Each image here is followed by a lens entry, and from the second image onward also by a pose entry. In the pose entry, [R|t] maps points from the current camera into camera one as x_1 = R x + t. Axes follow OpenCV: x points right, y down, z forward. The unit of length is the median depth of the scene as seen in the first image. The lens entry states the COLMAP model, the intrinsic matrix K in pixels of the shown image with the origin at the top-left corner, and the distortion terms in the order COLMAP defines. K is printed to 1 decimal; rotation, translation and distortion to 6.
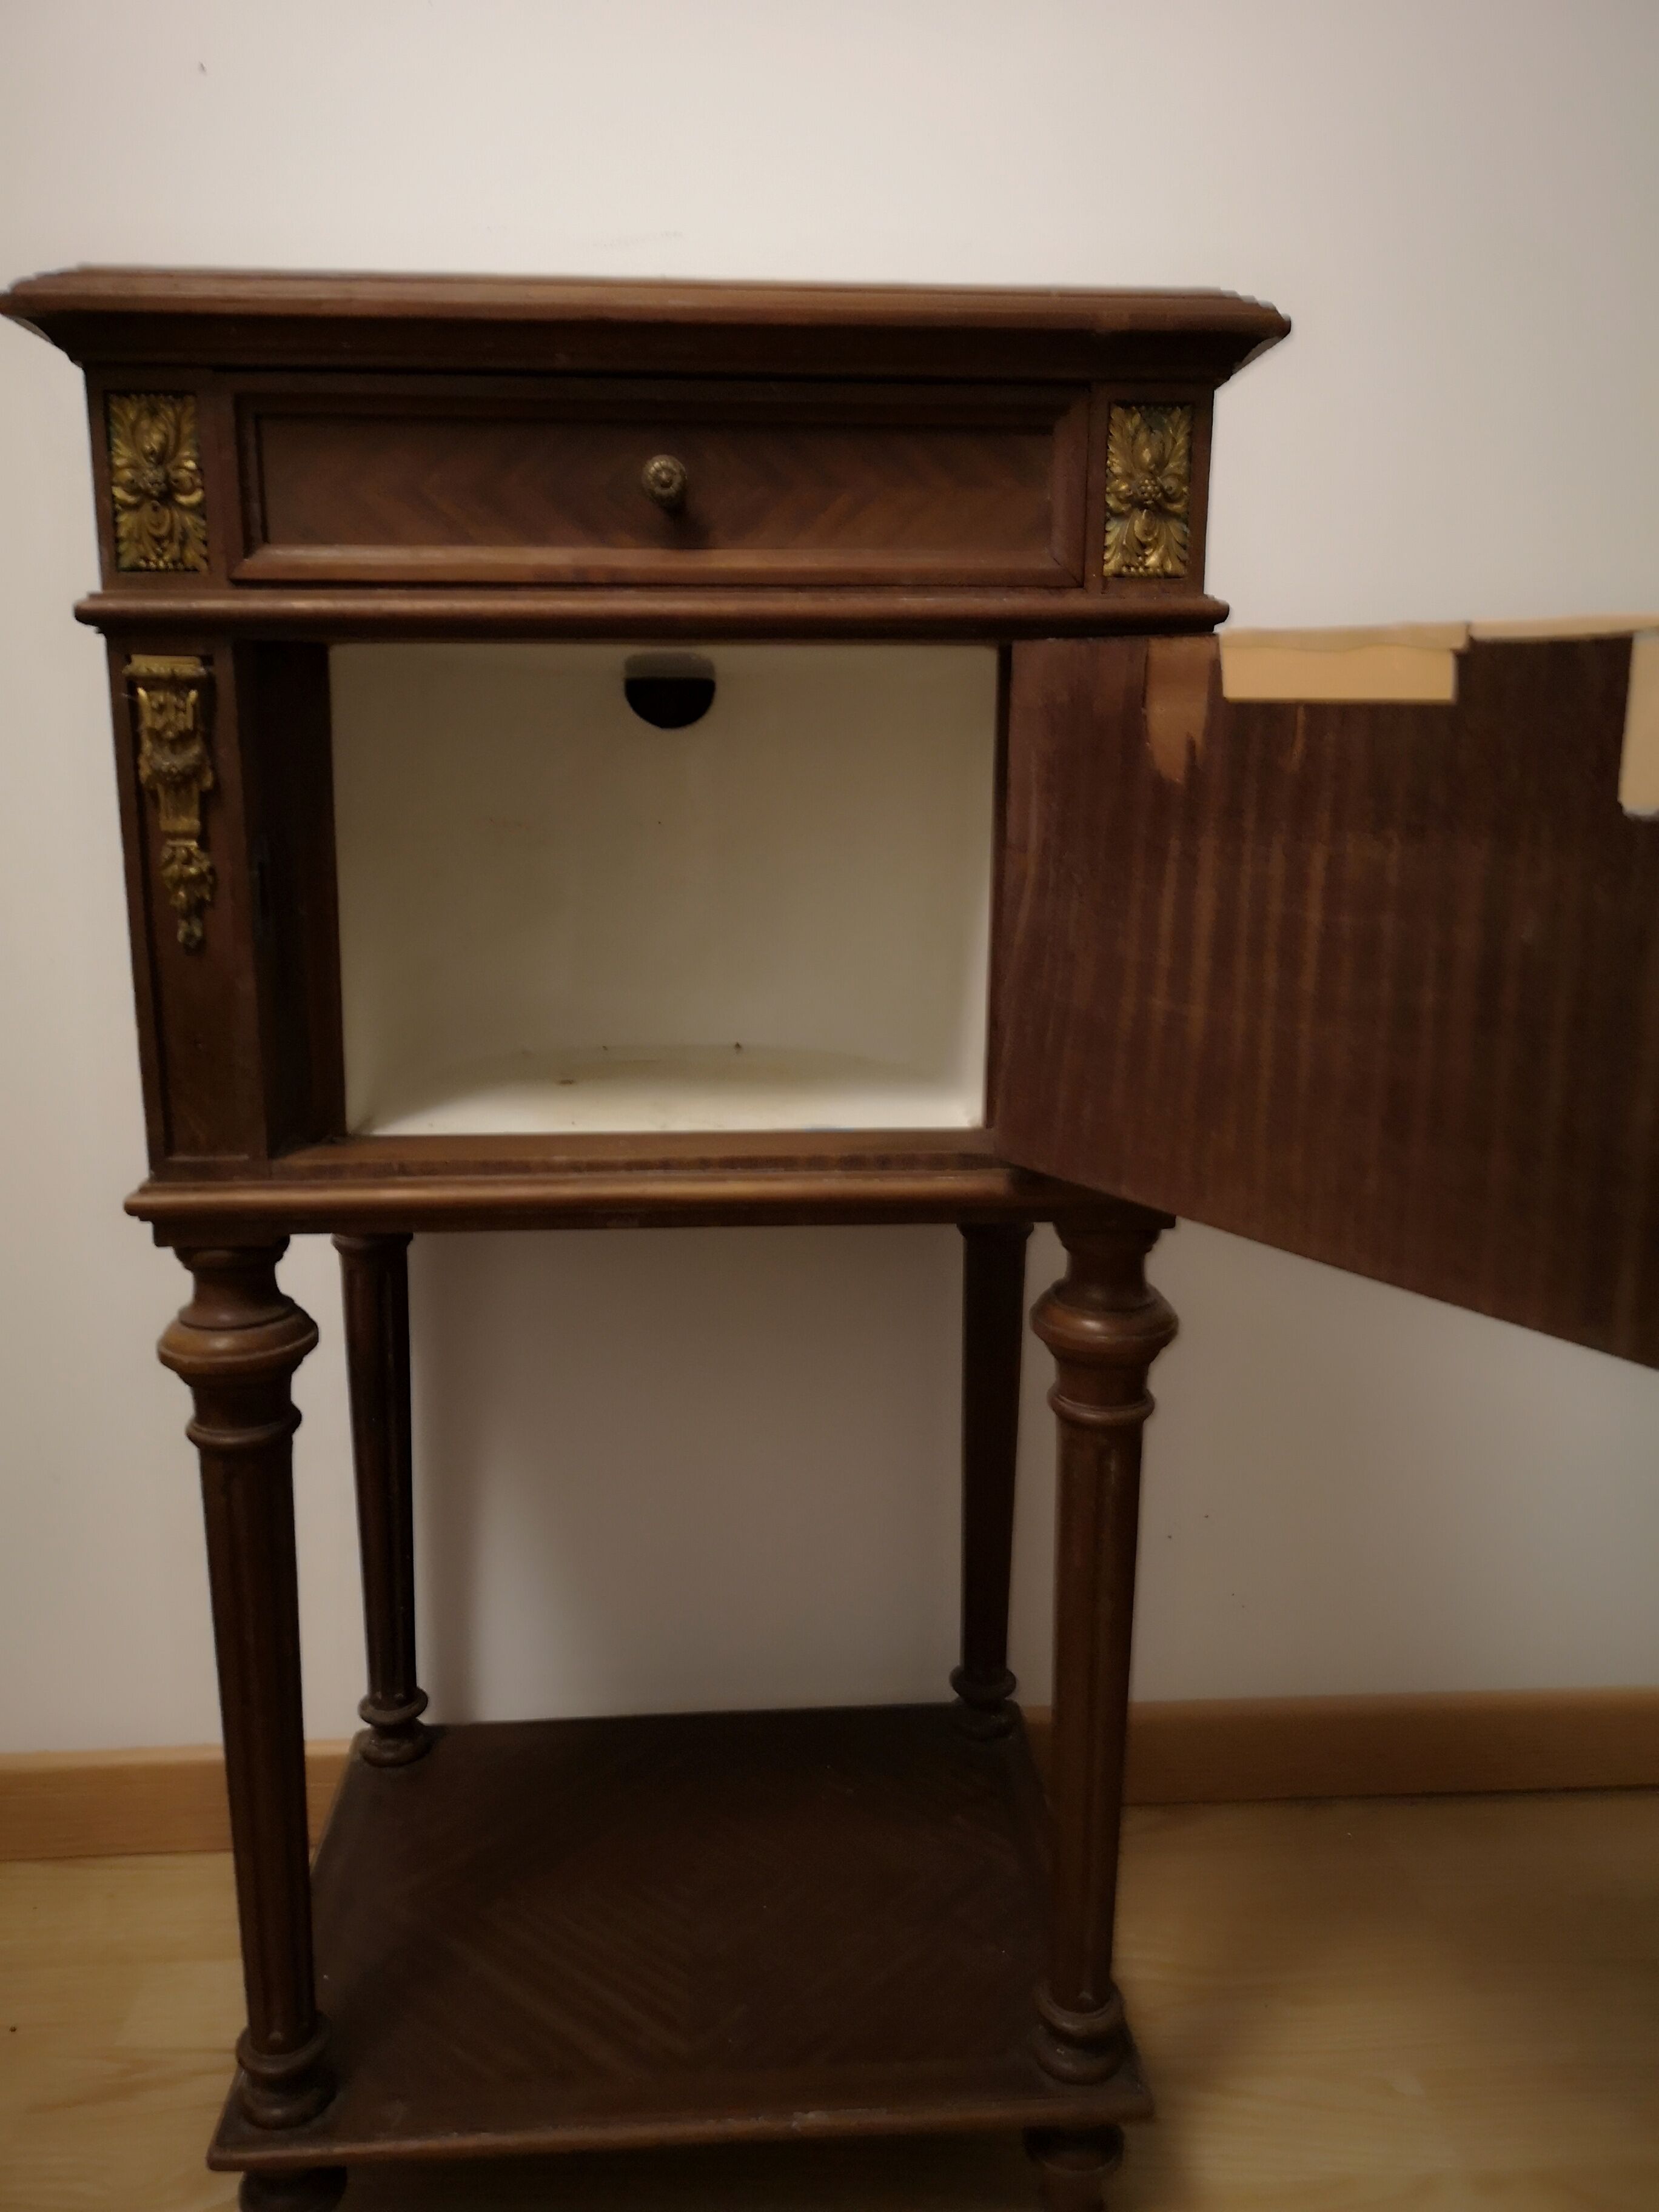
lens RADIAL K [[1711.9, 0, 829.5], [0, 1711.9, 1106.0], [0, 0, 1]] dist [0.060325, -0.067984]
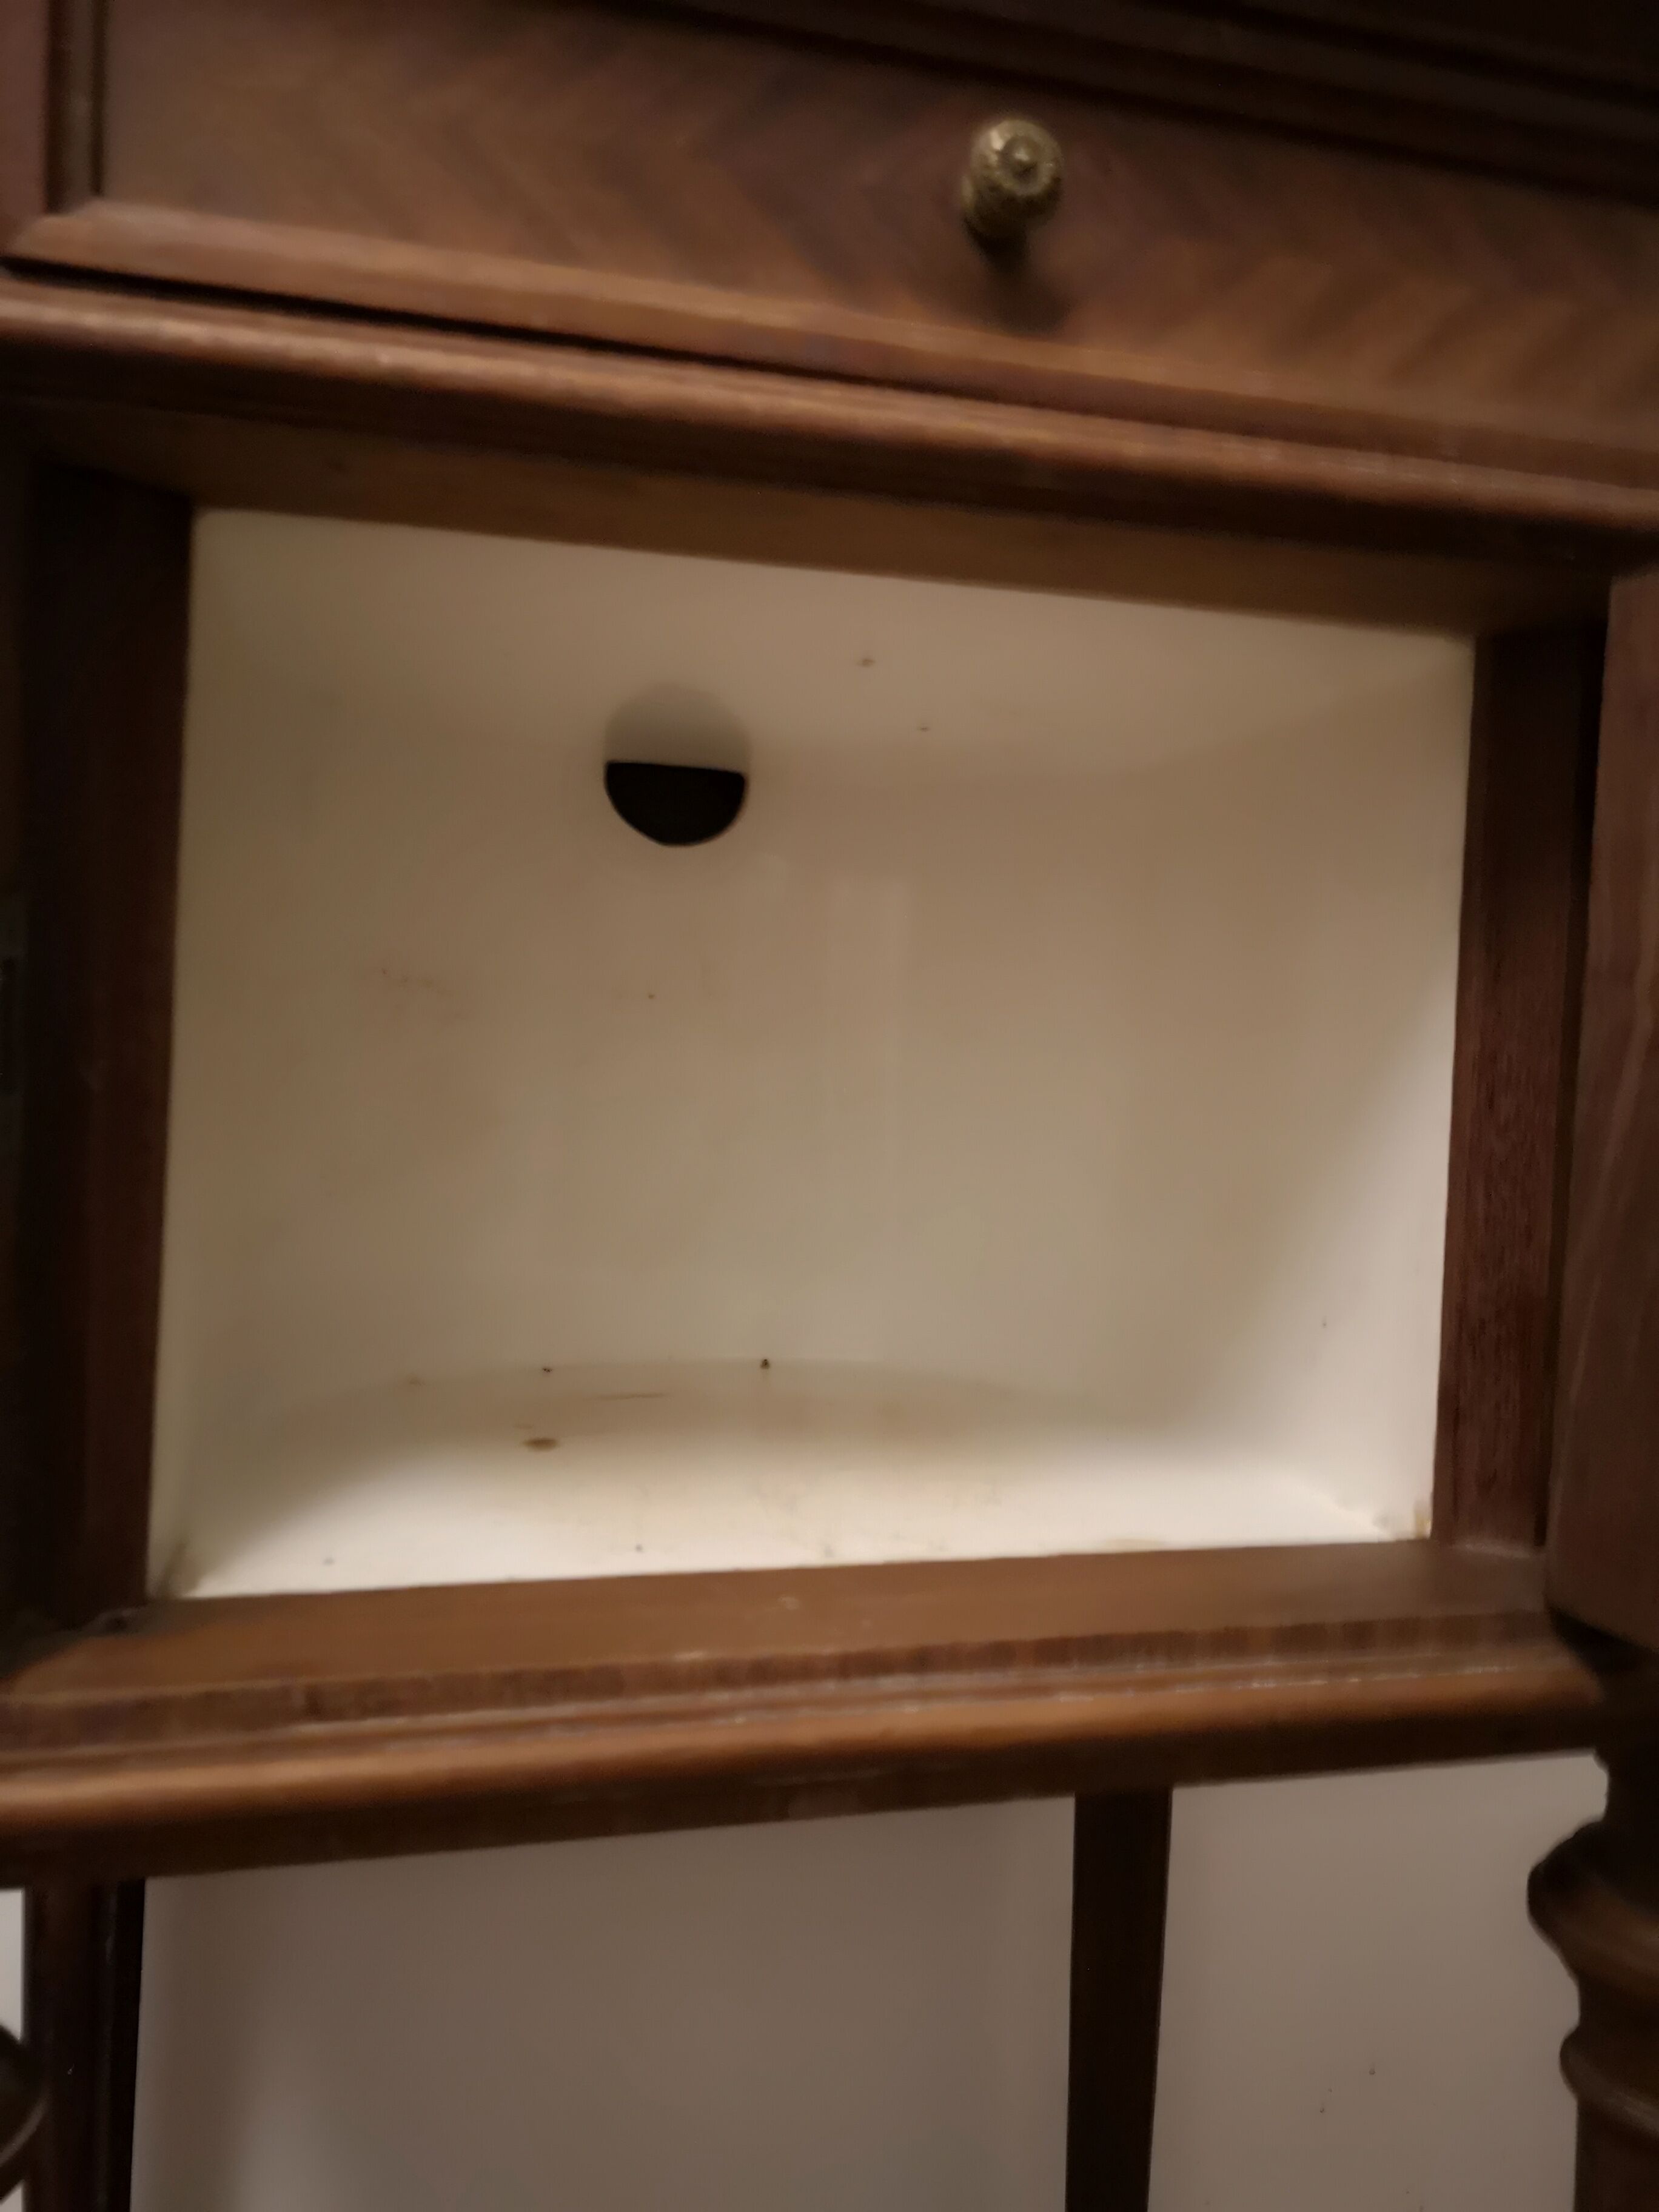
lens RADIAL K [[1753.9, 0, 823.8], [0, 1753.9, 1082.5], [0, 0, 1]] dist [0.010641, 0.001463]
pose [[0.980264, 0.024329, 0.196188, -0.225179], [0.010453, 0.984631, -0.174332, -0.035924], [-0.197415, 0.172942, 0.964945, 0.571452]]
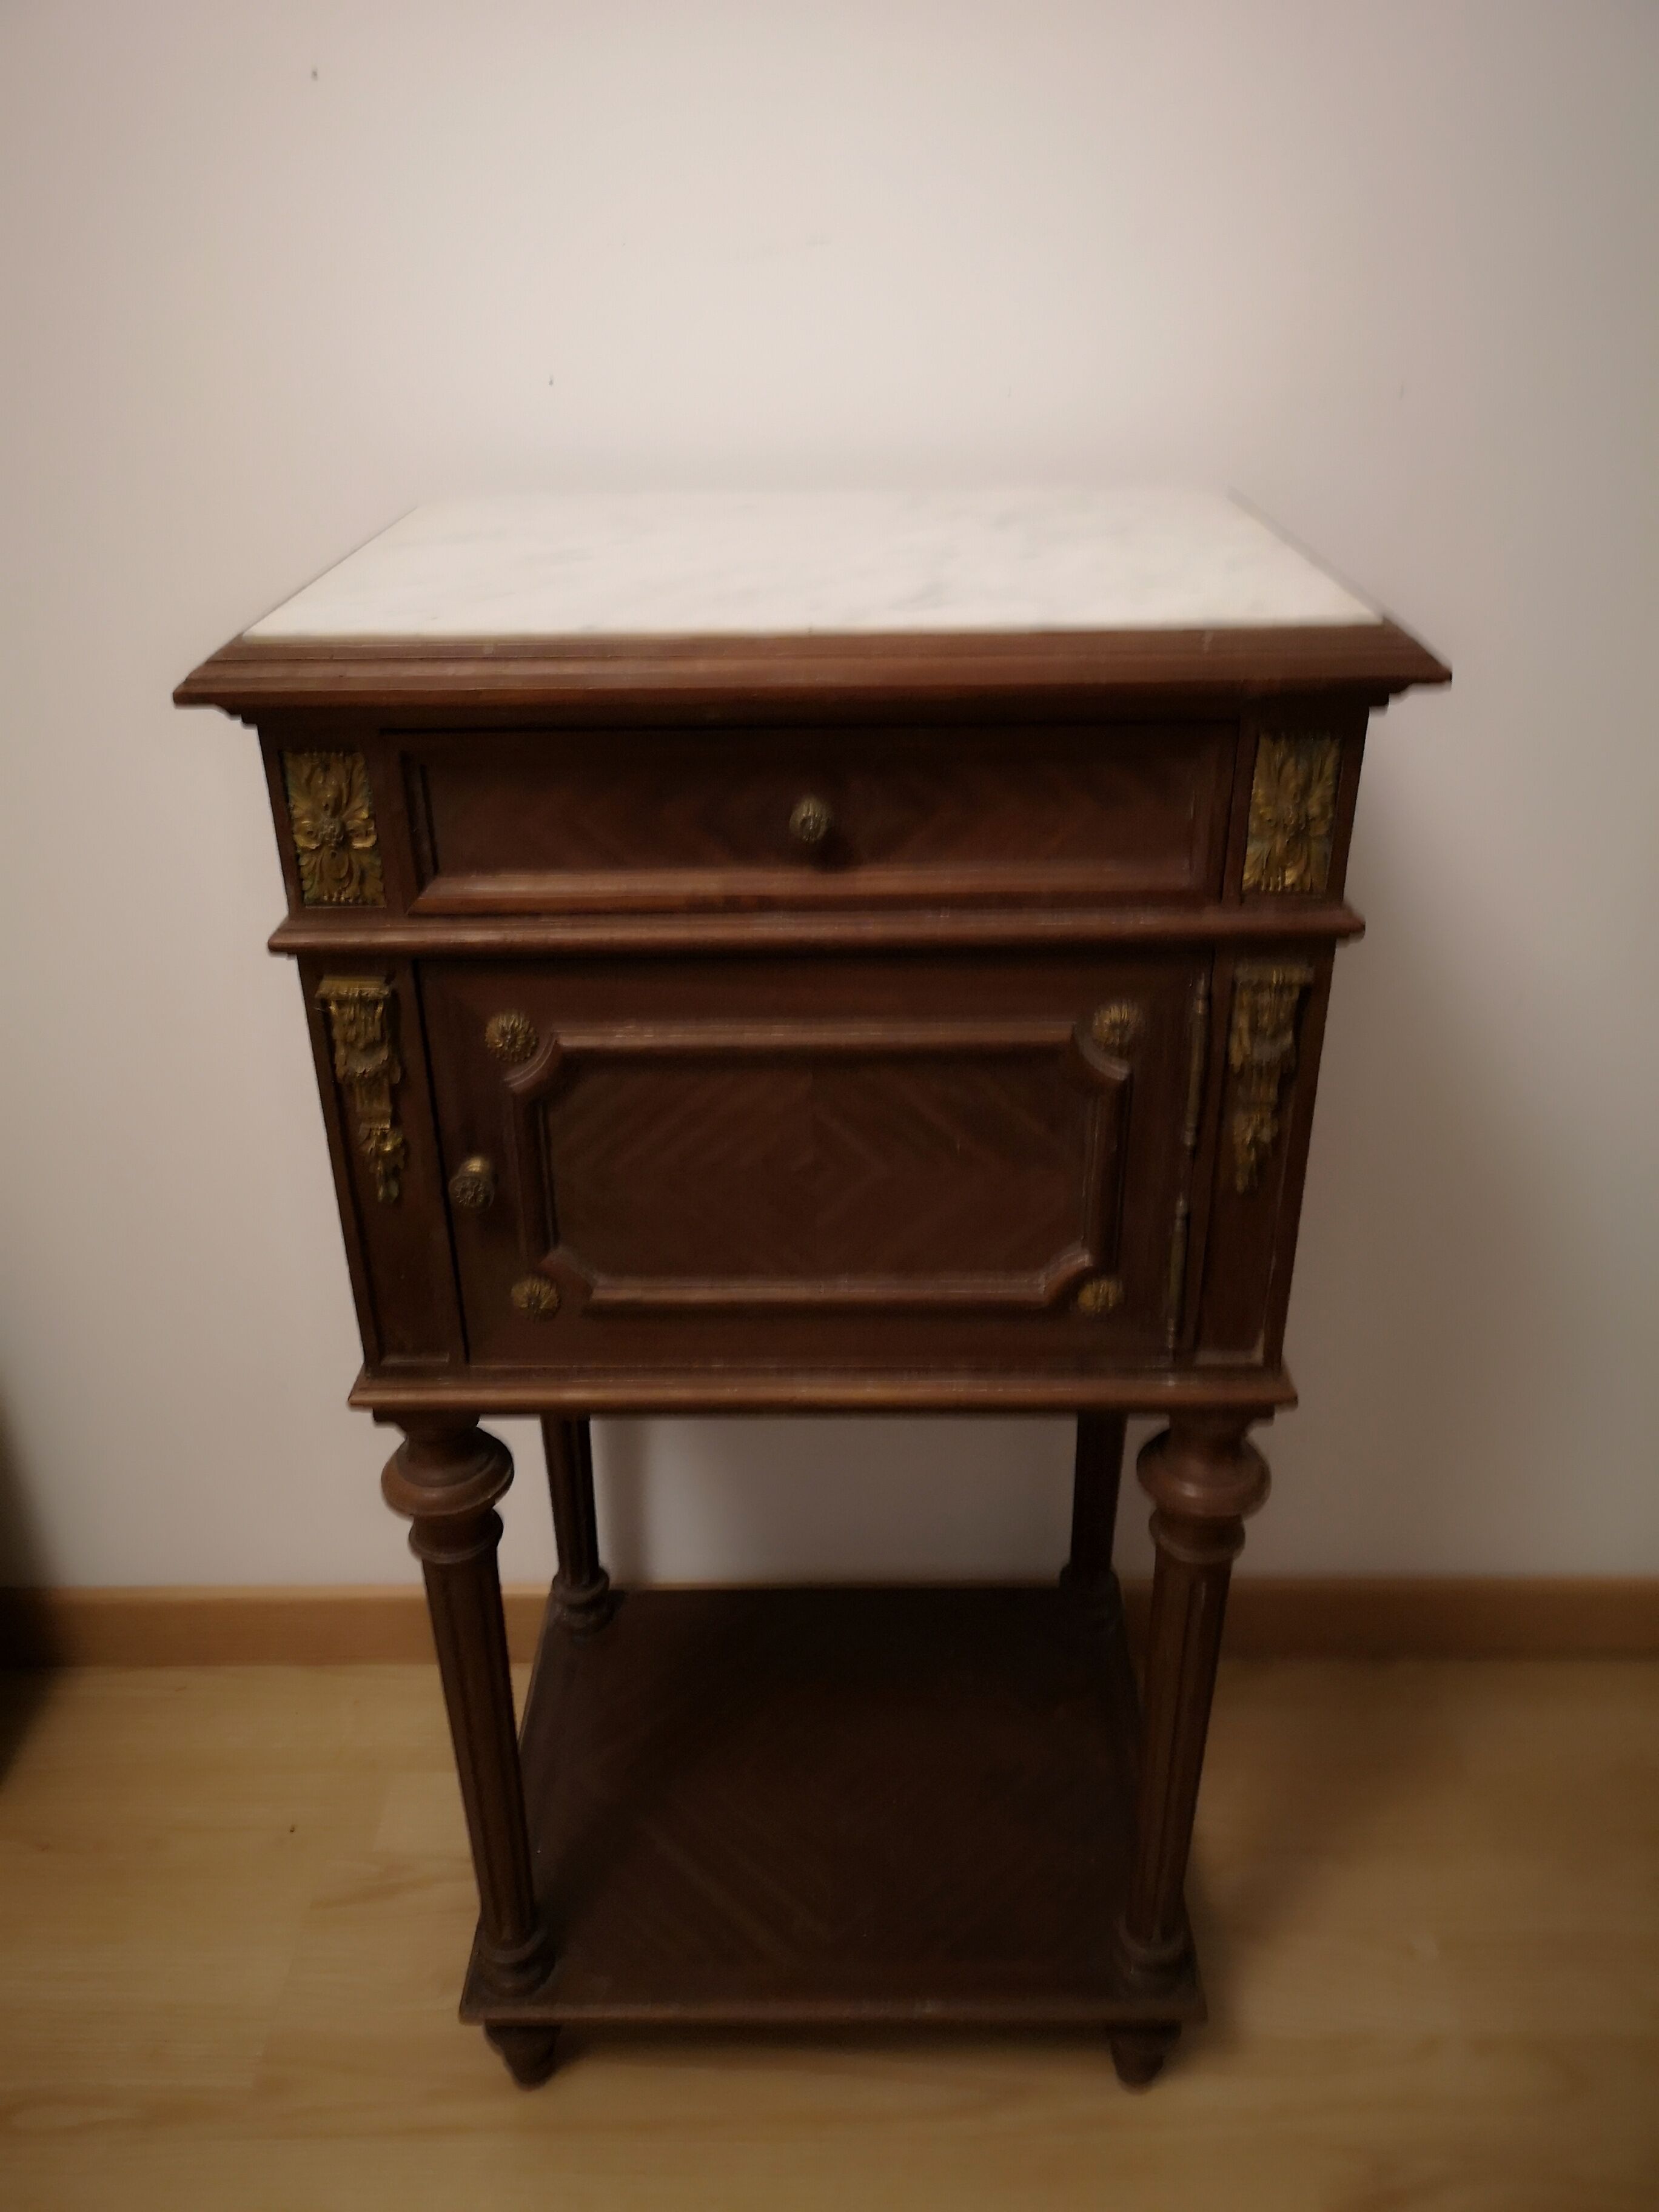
lens RADIAL K [[1711.9, 0, 829.5], [0, 1711.9, 1106.0], [0, 0, 1]] dist [0.060325, -0.067984]
pose [[0.996529, 0.026020, -0.079078, 0.000666], [-0.002927, 0.960260, 0.279091, -0.470178], [0.083198, -0.277891, 0.957003, -0.026544]]
